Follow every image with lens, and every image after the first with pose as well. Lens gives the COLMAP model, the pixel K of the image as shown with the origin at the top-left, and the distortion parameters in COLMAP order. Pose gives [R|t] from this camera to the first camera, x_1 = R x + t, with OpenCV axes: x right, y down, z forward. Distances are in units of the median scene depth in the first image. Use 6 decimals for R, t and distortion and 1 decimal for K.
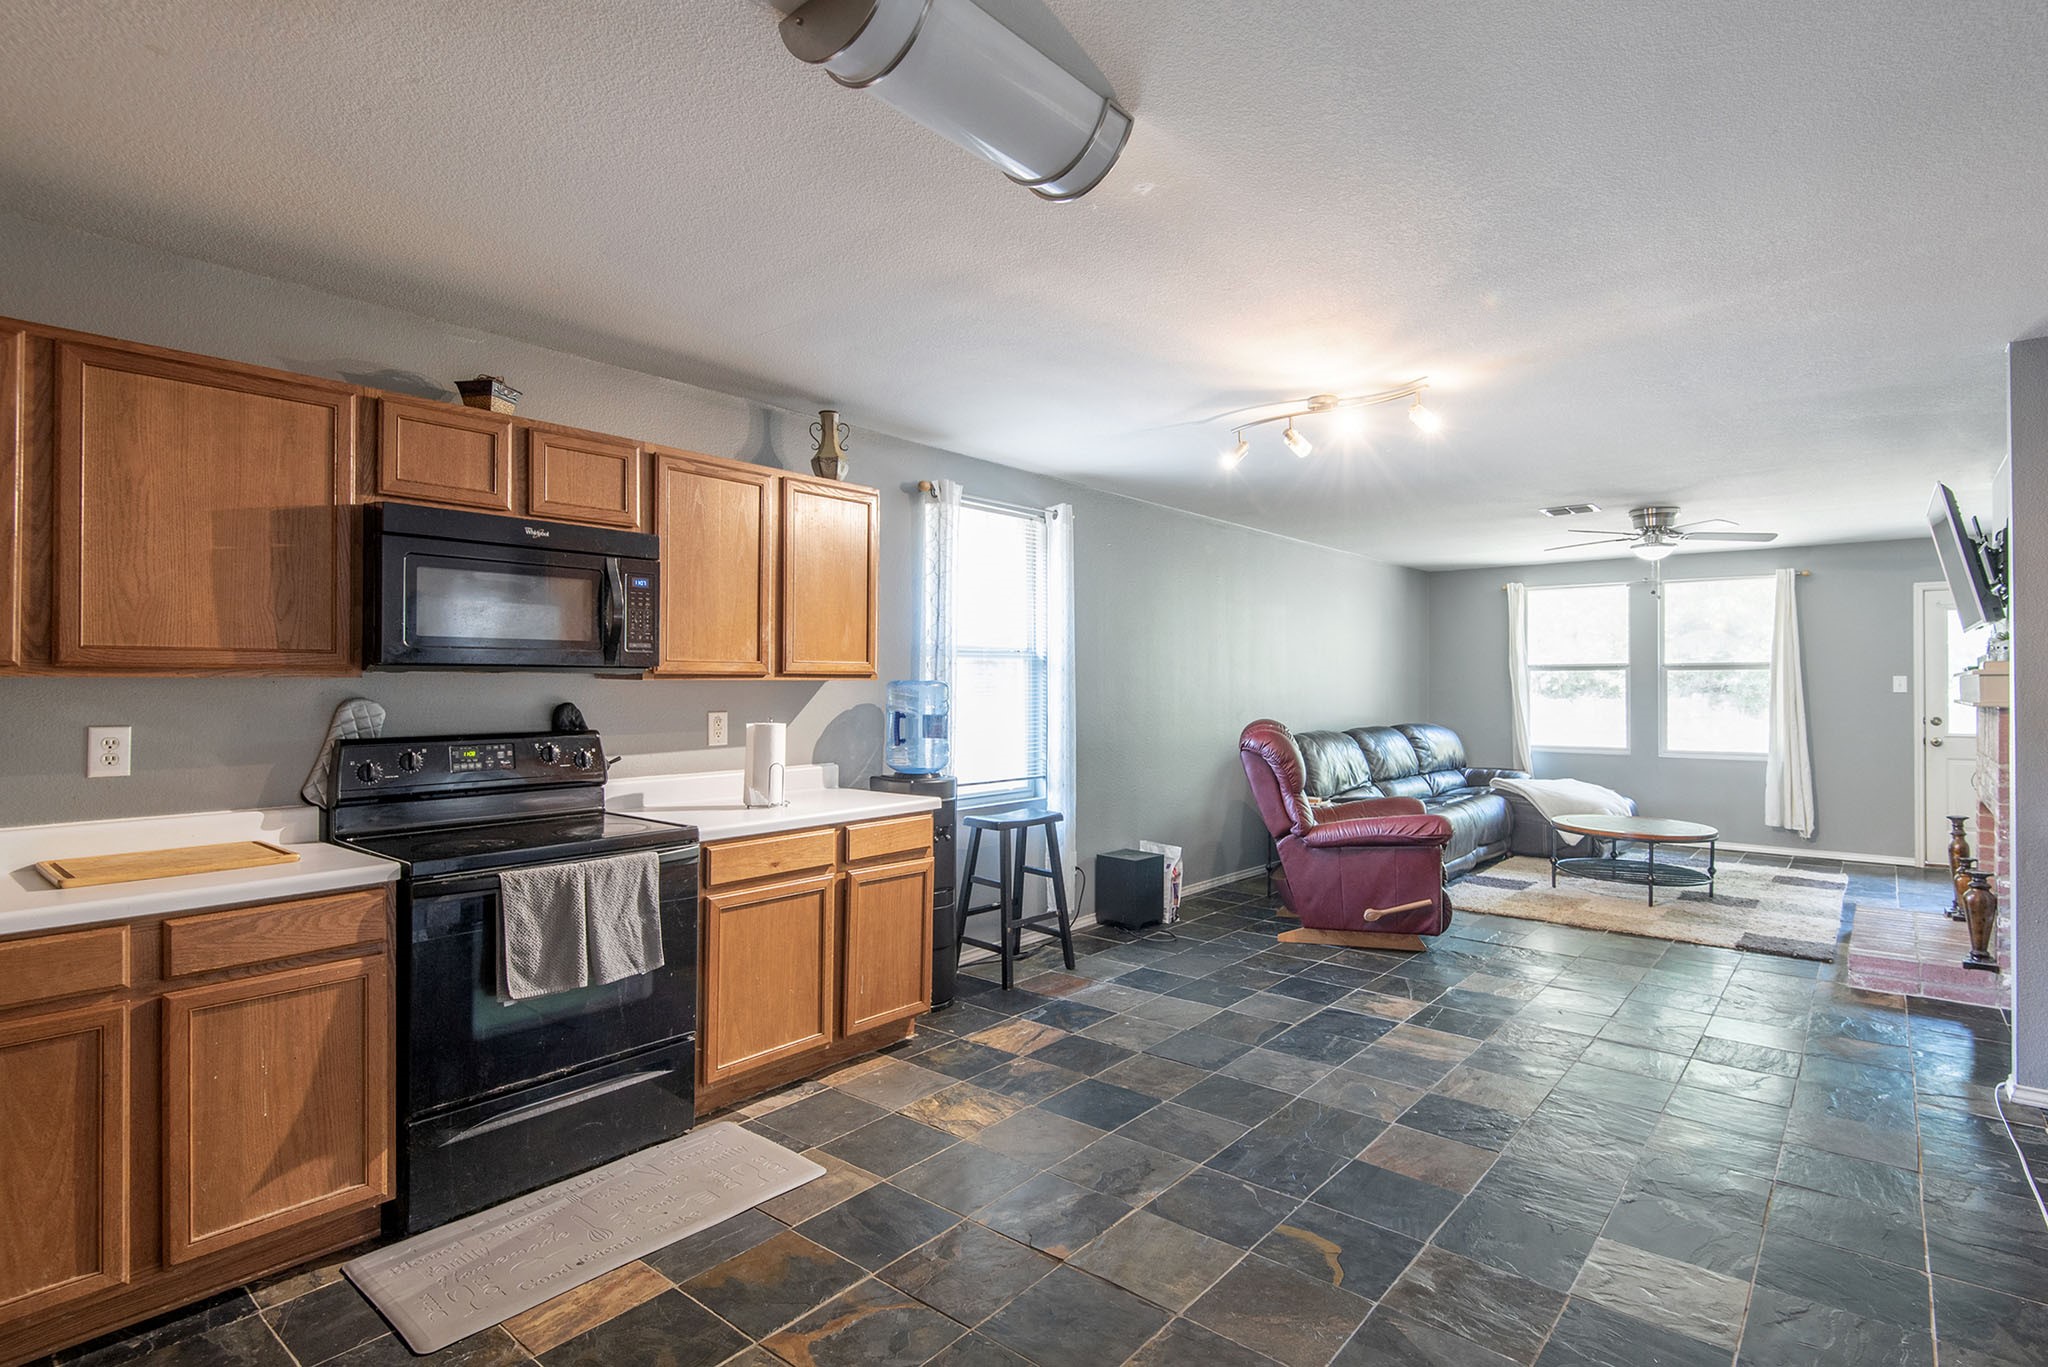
lens RADIAL K [[991.9, 0, 1056.7], [0, 991.9, 679.5], [0, 0, 1]] dist [0.035598, -0.020120]
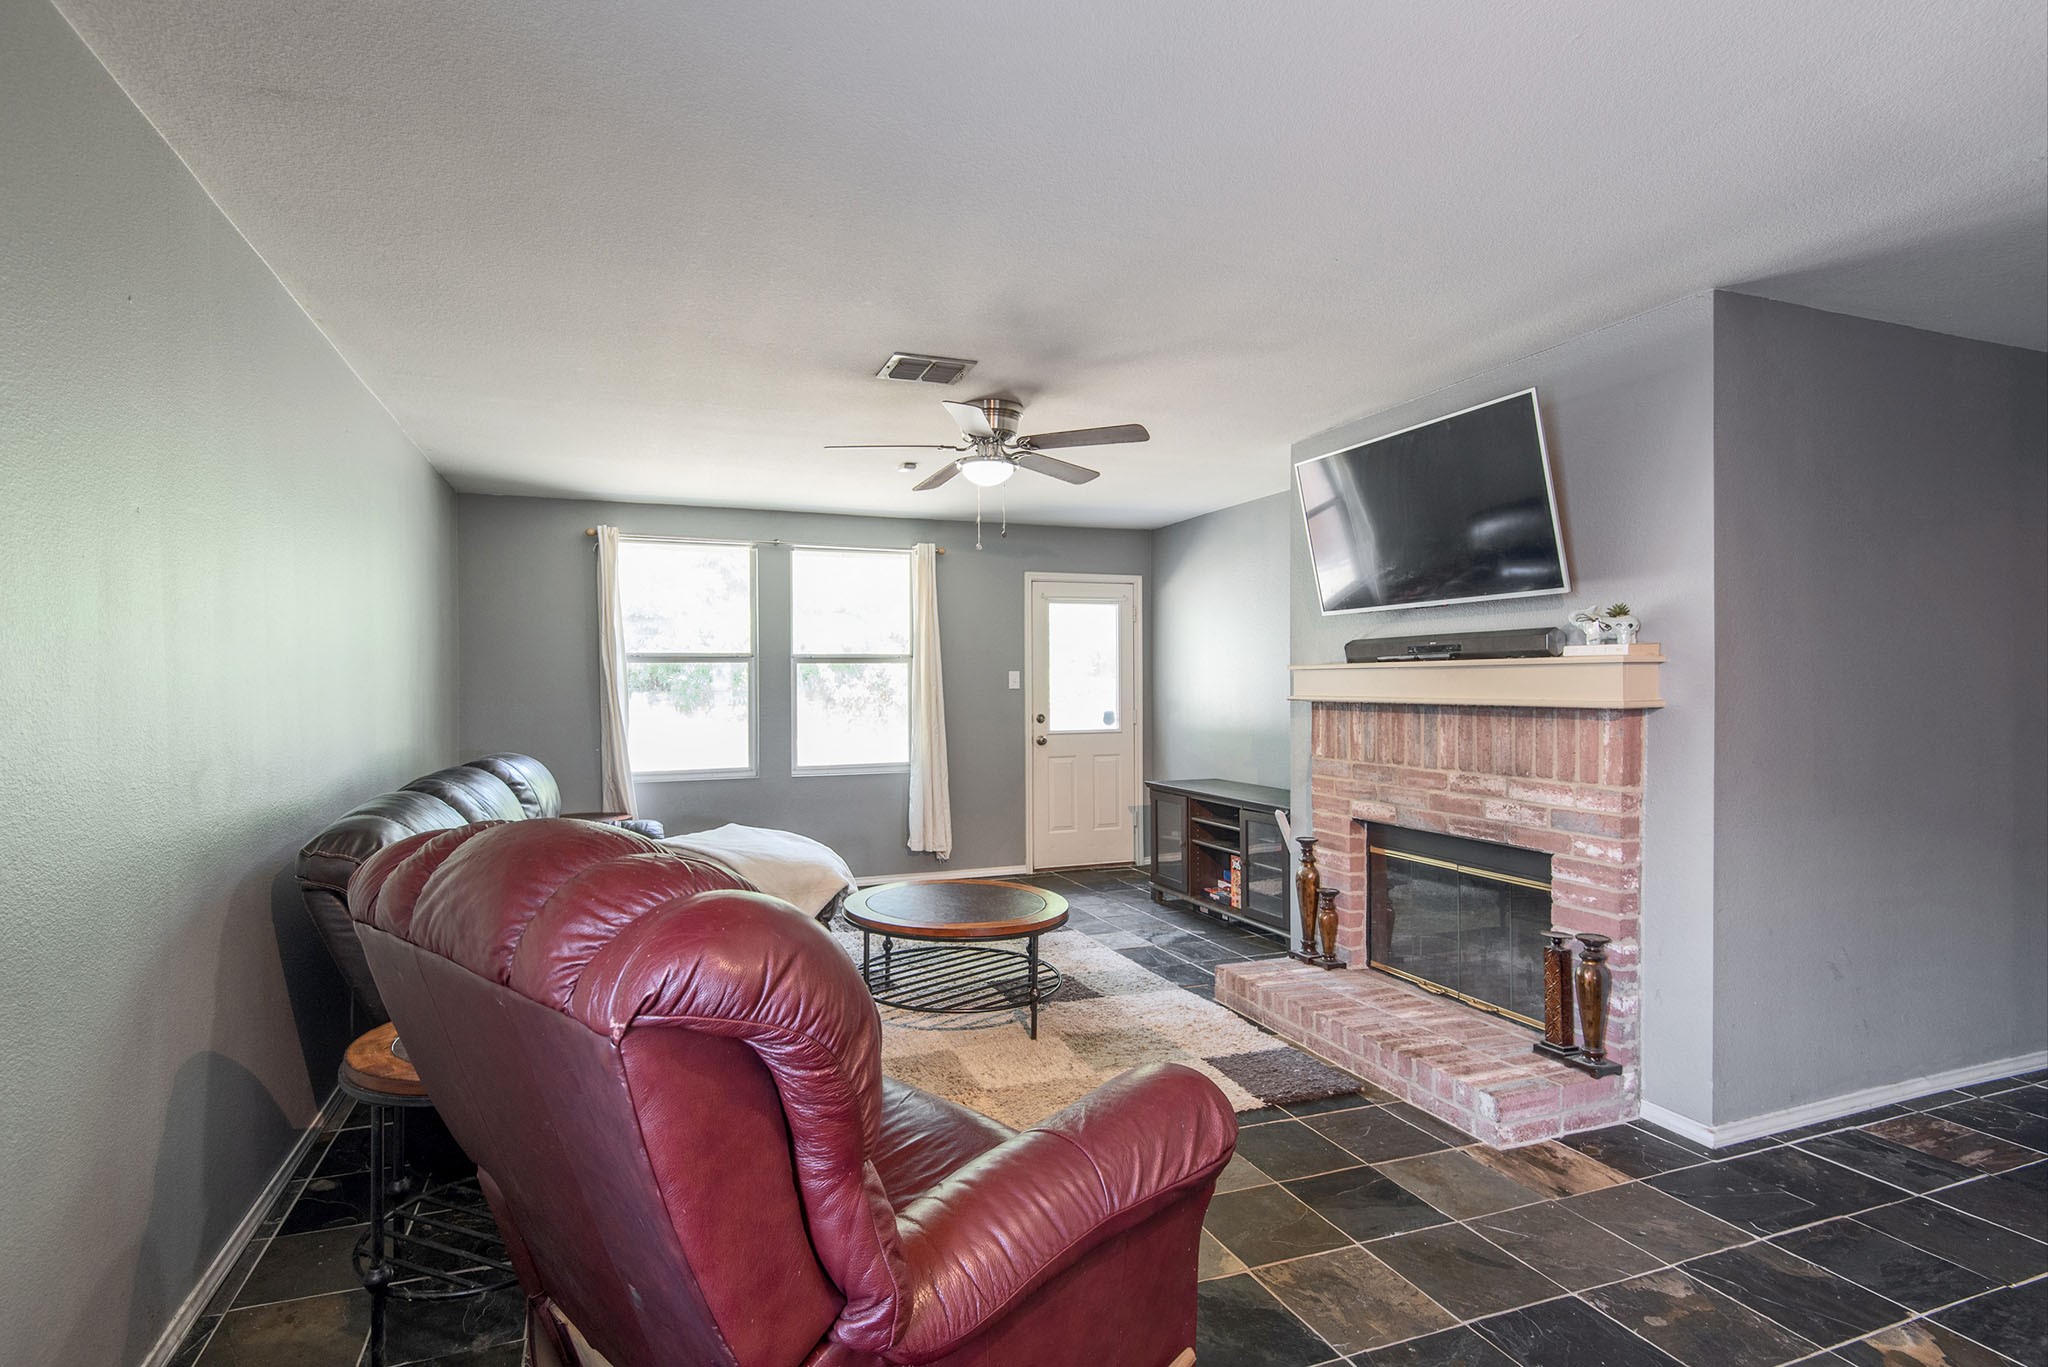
lens RADIAL K [[987.8, 0, 966.4], [0, 987.8, 686.2], [0, 0, 1]] dist [0.033918, -0.018632]
pose [[0.529224, -0.005005, 0.848467, 0.103765], [-0.002423, 0.999970, 0.007411, 0.009624], [-0.848479, -0.005978, 0.529196, 1.425550]]
